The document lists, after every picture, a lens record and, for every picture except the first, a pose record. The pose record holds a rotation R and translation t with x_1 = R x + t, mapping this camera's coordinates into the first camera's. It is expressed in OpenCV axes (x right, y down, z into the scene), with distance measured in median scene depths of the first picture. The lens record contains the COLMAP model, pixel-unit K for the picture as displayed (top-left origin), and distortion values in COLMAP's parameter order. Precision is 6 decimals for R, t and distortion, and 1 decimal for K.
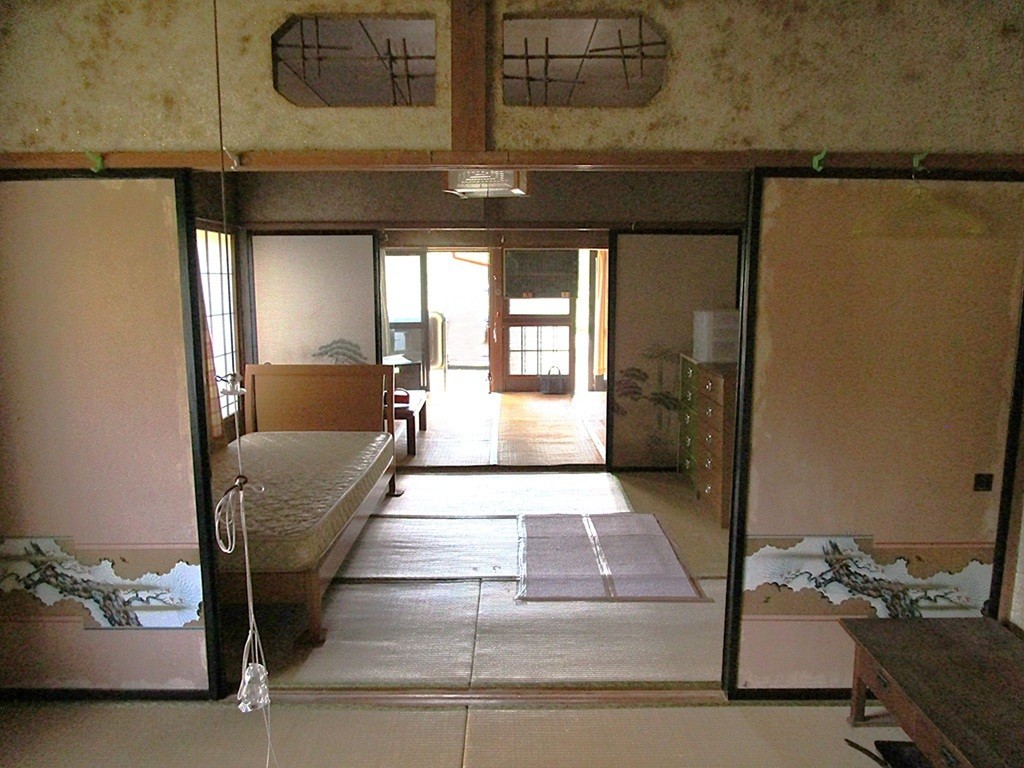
lens RADIAL K [[724.4, 0, 512.0], [0, 724.4, 379.9], [0, 0, 1]] dist [0.001654, -0.003282]
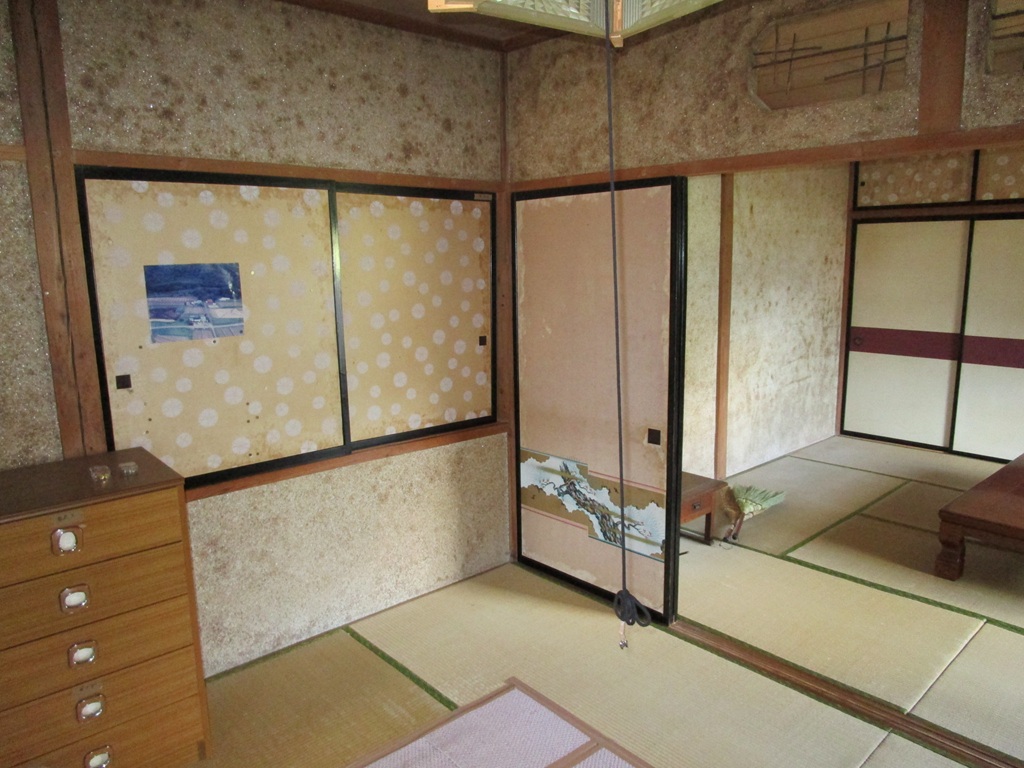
lens RADIAL K [[730.0, 0, 516.8], [0, 730.0, 377.4], [0, 0, 1]] dist [-0.034049, 0.011650]
pose [[0.675949, 0.107083, -0.729127, 0.255320], [-0.097948, 0.993663, 0.055130, -0.000788], [0.730410, 0.034152, 0.682154, -0.001349]]
